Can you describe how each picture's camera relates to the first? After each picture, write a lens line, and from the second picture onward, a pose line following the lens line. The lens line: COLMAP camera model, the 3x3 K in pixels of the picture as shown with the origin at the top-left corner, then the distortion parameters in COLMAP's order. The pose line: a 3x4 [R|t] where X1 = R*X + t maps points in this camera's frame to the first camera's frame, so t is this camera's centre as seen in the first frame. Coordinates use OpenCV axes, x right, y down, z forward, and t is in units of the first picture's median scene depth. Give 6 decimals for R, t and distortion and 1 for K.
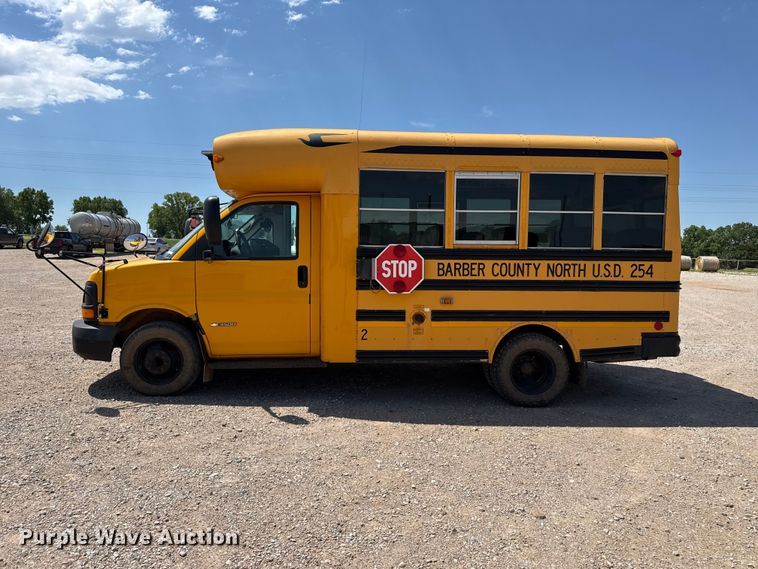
lens RADIAL K [[531.8, 0, 381.1], [0, 531.8, 280.7], [0, 0, 1]] dist [0.068888, -0.068711]
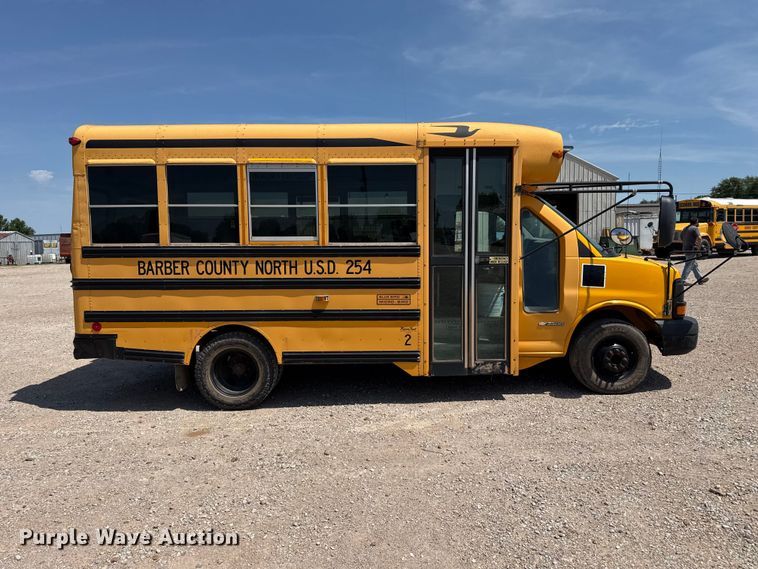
lens RADIAL K [[531.8, 0, 381.1], [0, 531.8, 280.7], [0, 0, 1]] dist [0.068888, -0.068711]
pose [[0.995742, -0.010198, -0.091620, 0.615623], [0.010818, 0.999922, 0.006269, -0.000076], [0.091549, -0.007233, 0.995774, 0.085999]]
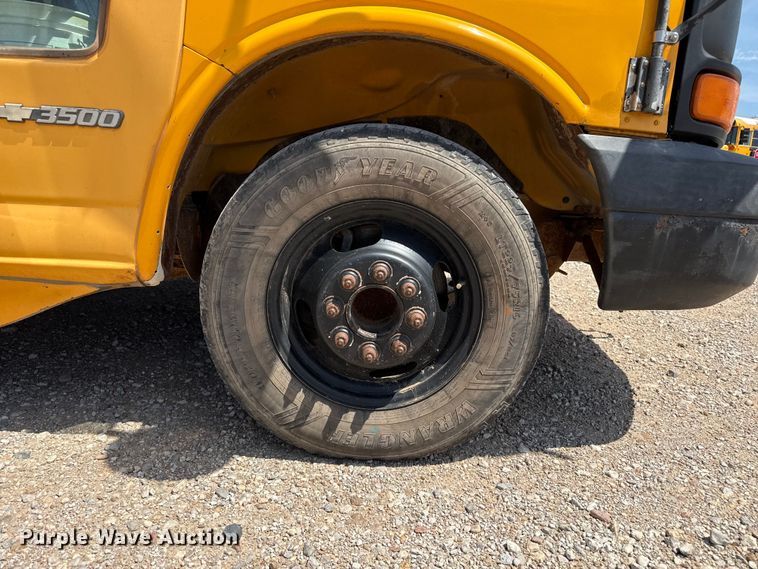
lens RADIAL K [[531.8, 0, 381.1], [0, 531.8, 280.7], [0, 0, 1]] dist [0.068888, -0.068711]
pose [[0.994272, 0.065092, -0.084774, 0.967621], [-0.053229, 0.989365, 0.135364, 0.114139], [0.092683, -0.130076, 0.987163, 0.897471]]
